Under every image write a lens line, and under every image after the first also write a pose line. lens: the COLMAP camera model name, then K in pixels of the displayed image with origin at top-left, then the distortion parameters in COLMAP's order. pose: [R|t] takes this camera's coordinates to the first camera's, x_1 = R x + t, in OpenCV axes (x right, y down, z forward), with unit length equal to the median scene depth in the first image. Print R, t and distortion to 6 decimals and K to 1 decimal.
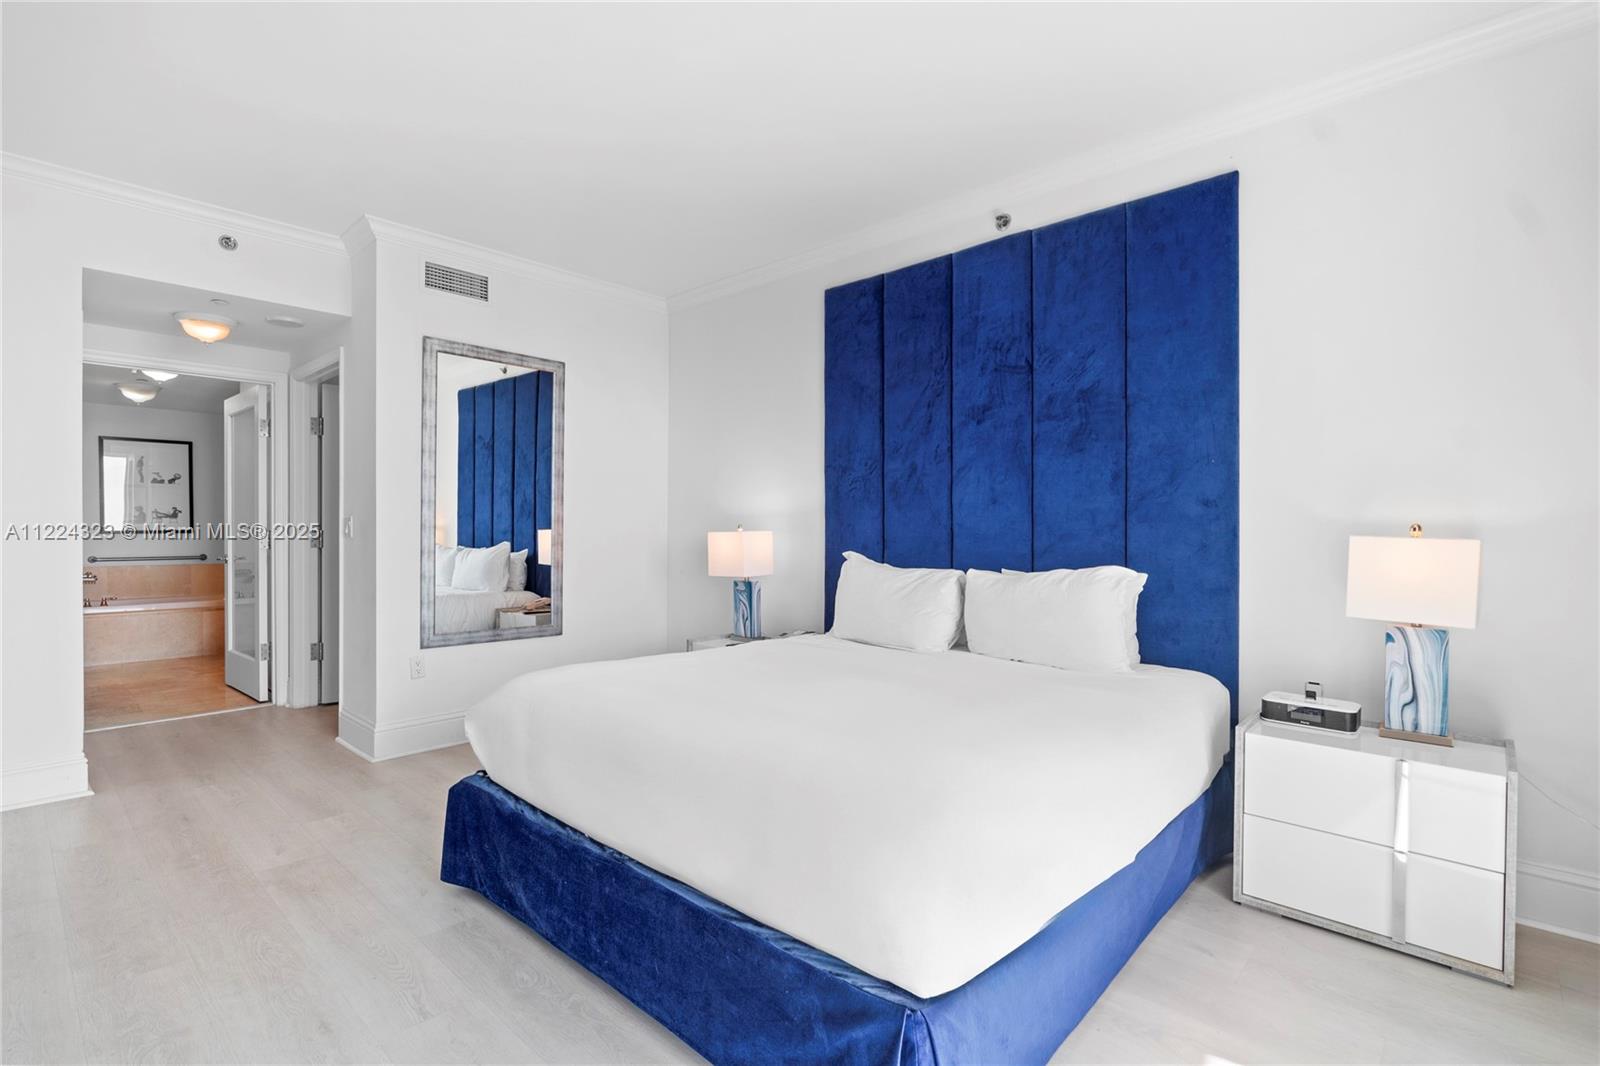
lens RADIAL K [[734.0, 0, 801.6], [0, 734.0, 534.8], [0, 0, 1]] dist [-0.004677, 0.000975]
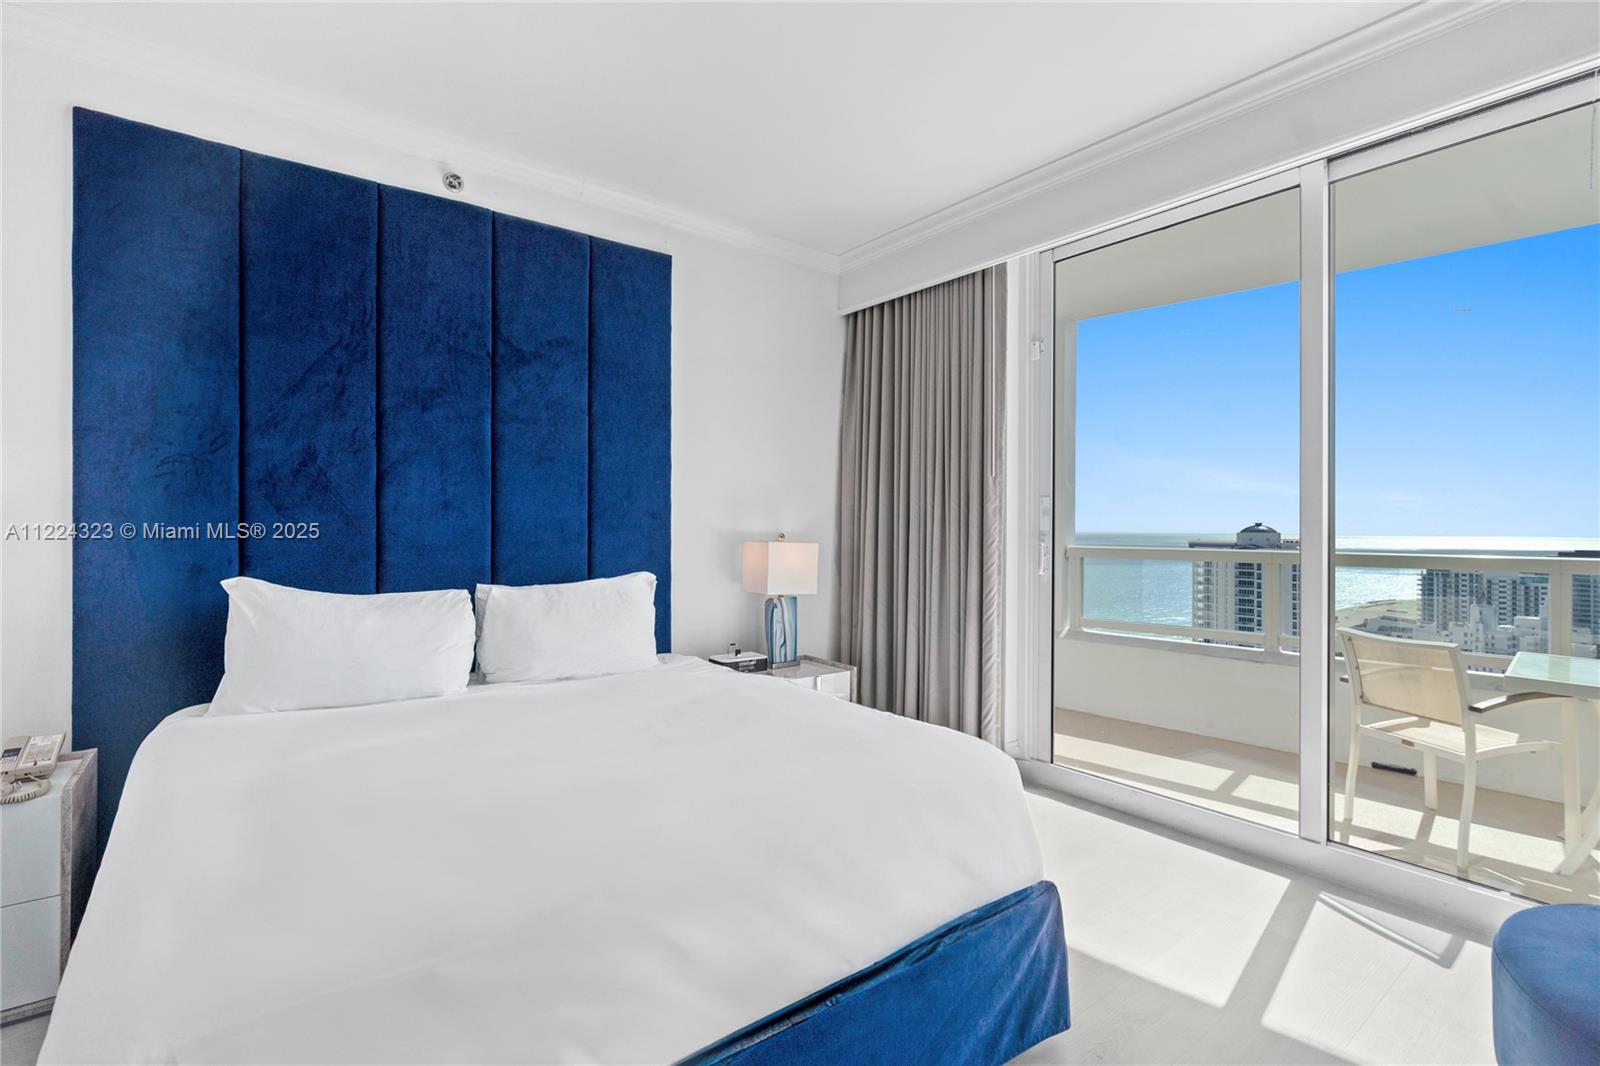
lens RADIAL K [[734.0, 0, 796.6], [0, 734.0, 527.8], [0, 0, 1]] dist [-0.004677, 0.000975]
pose [[0.169820, 0.011290, 0.985410, -0.496893], [0.016640, 0.999759, -0.014322, -0.001793], [-0.985335, 0.018829, 0.169591, 0.460639]]
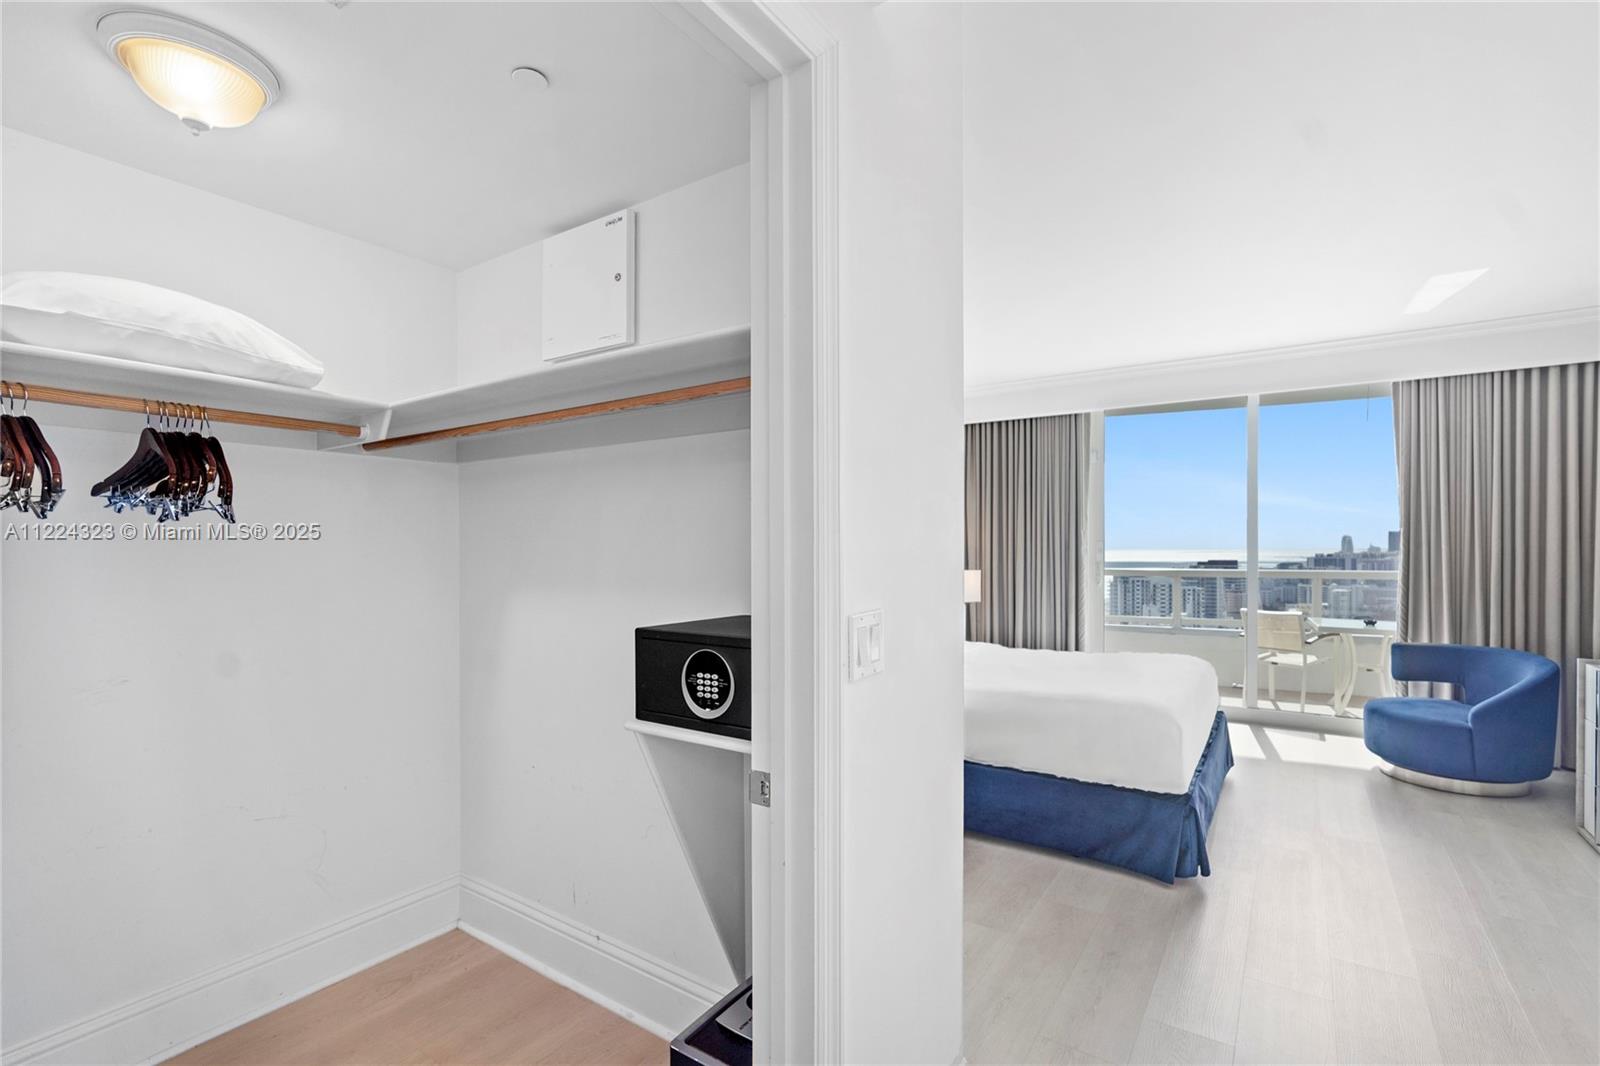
lens RADIAL K [[734.0, 0, 811.6], [0, 734.0, 552.4], [0, 0, 1]] dist [-0.004677, 0.000975]
pose [[-0.150333, 0.006303, 0.988615, -1.107997], [0.032834, 0.999460, -0.001380, -0.050733], [-0.988090, 0.032253, -0.150459, 1.274755]]
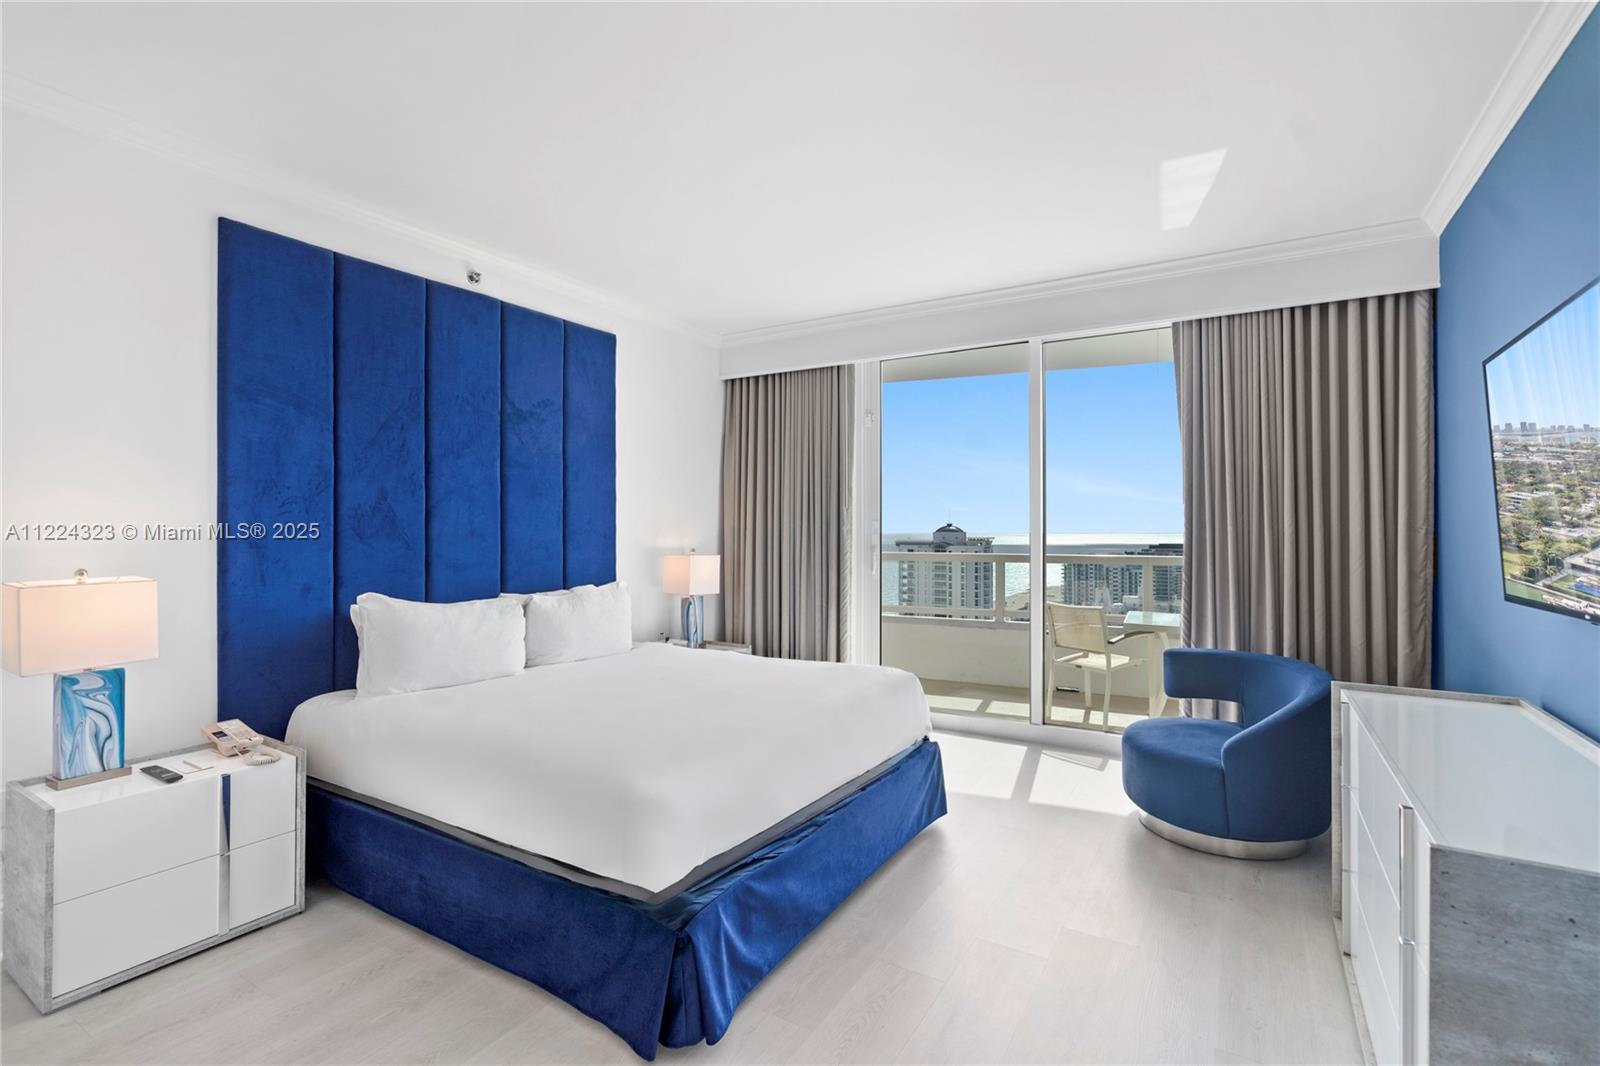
lens RADIAL K [[734.0, 0, 800.0], [0, 734.0, 520.5], [0, 0, 1]] dist [-0.004677, 0.000975]
pose [[-0.189967, 0.022776, 0.981526, -0.879268], [0.024681, 0.999526, -0.018417, -0.031905], [-0.981480, 0.020727, -0.190439, 0.732514]]
